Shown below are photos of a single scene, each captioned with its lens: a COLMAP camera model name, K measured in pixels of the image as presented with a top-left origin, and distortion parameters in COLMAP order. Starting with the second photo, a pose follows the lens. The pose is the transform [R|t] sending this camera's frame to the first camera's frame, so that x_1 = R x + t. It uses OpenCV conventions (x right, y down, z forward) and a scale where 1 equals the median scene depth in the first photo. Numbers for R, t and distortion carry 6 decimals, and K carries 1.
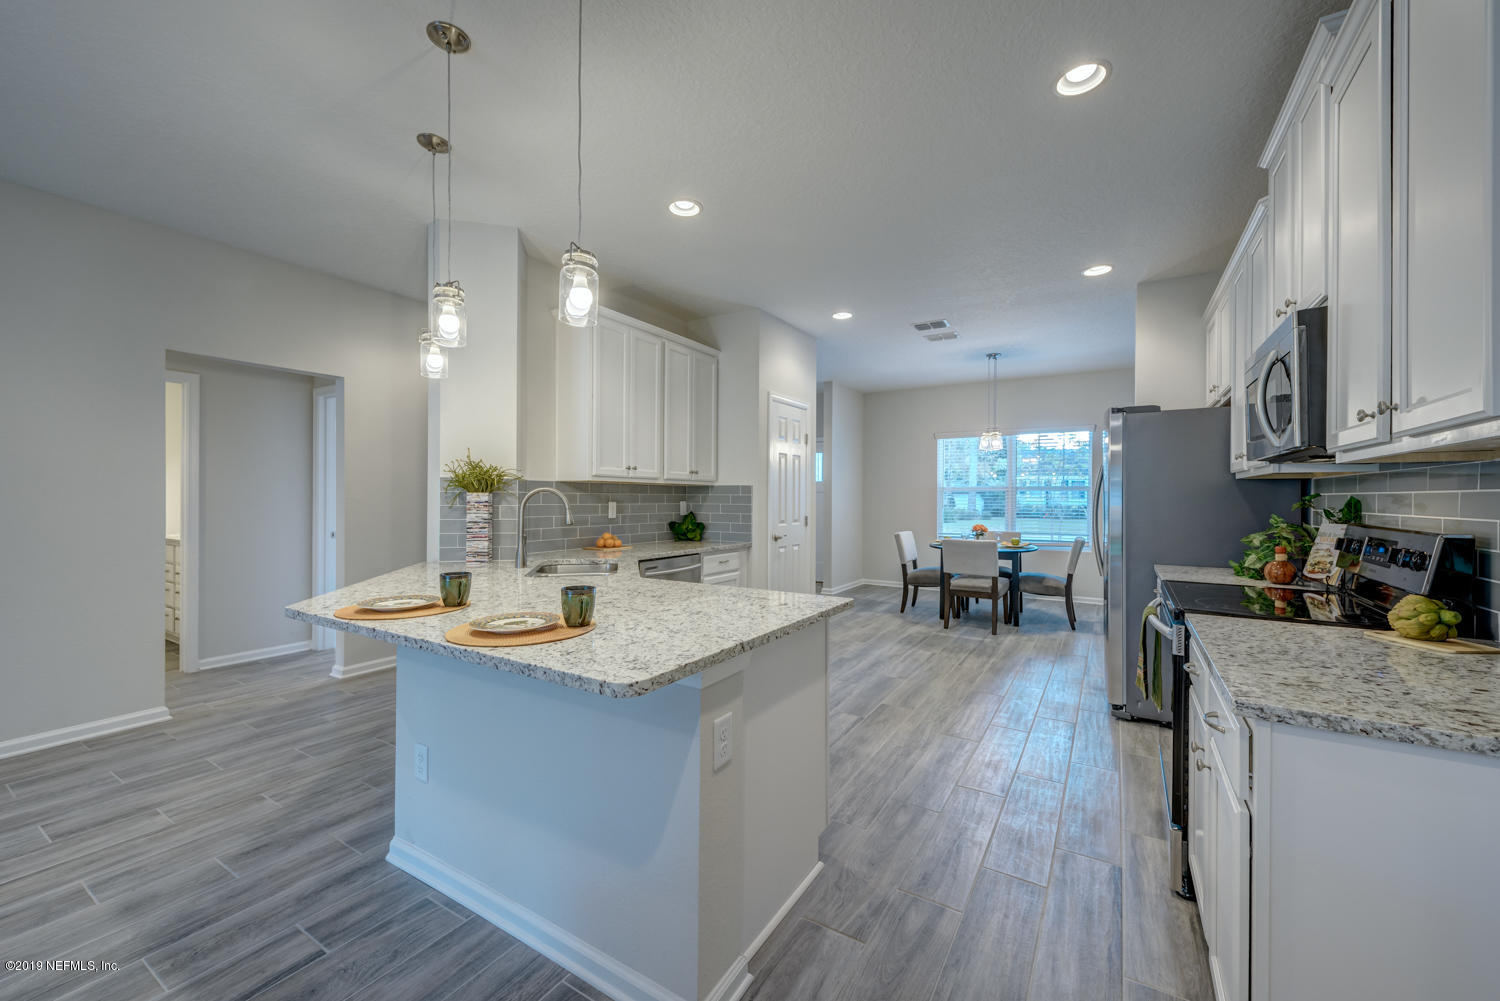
lens RADIAL K [[589.8, 0, 755.4], [0, 589.8, 495.7], [0, 0, 1]] dist [0.015452, -0.003983]
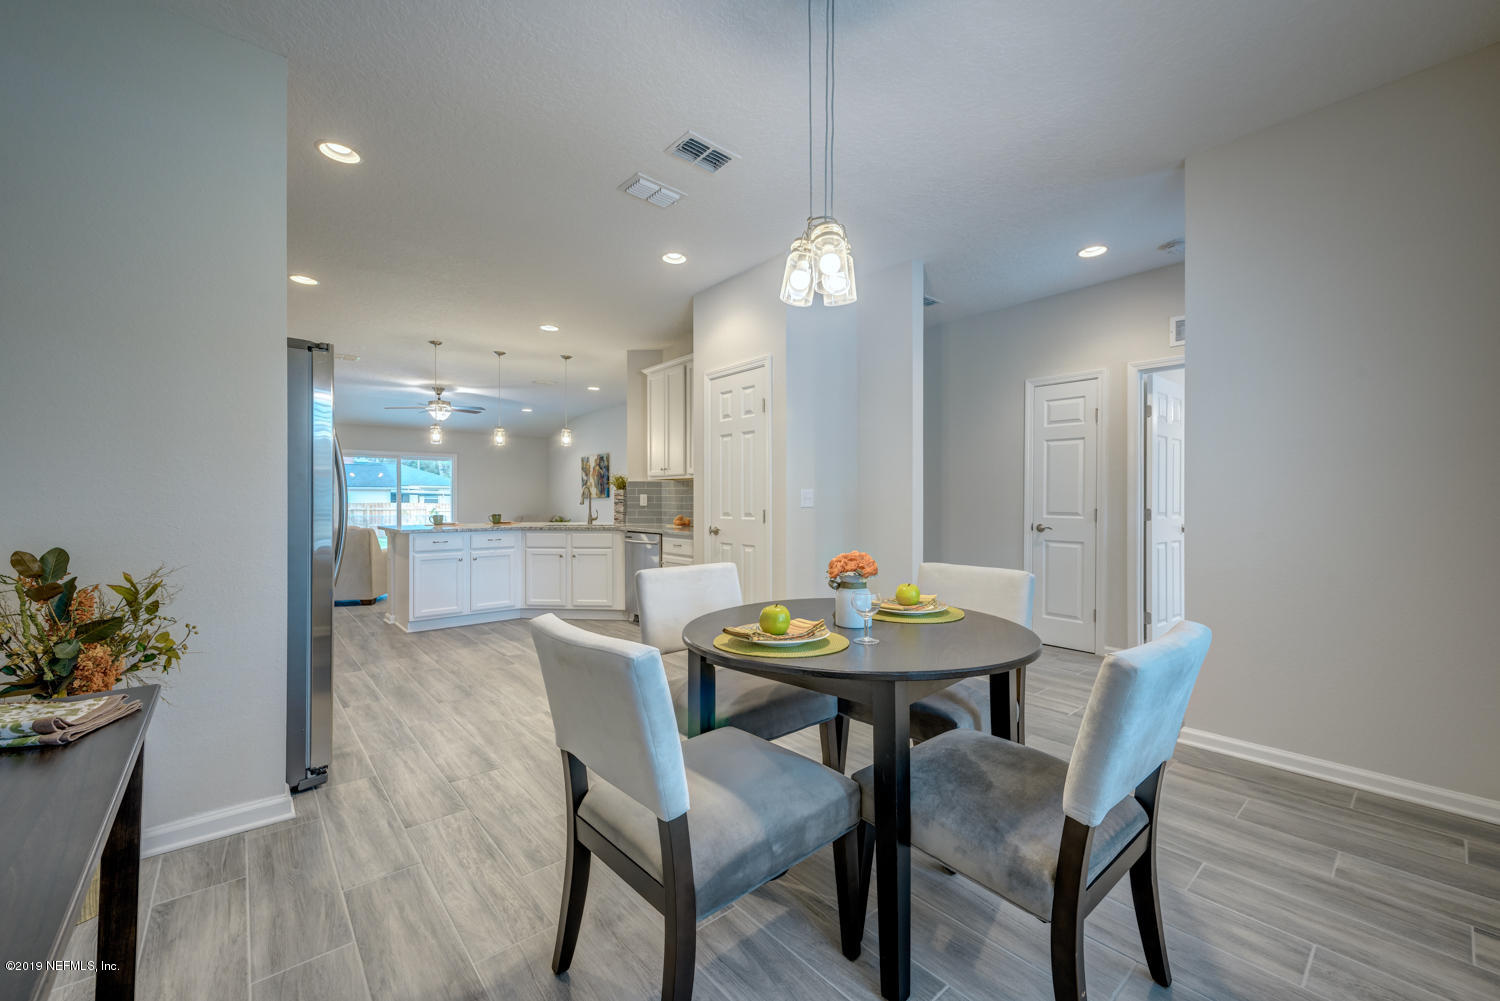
lens RADIAL K [[589.8, 0, 757.8], [0, 589.8, 501.0], [0, 0, 1]] dist [0.015452, -0.003983]
pose [[-0.300369, -0.004036, -0.953814, 0.884150], [0.002014, 0.999986, -0.004866, 0.030394], [0.953821, -0.003383, -0.300357, 1.353229]]
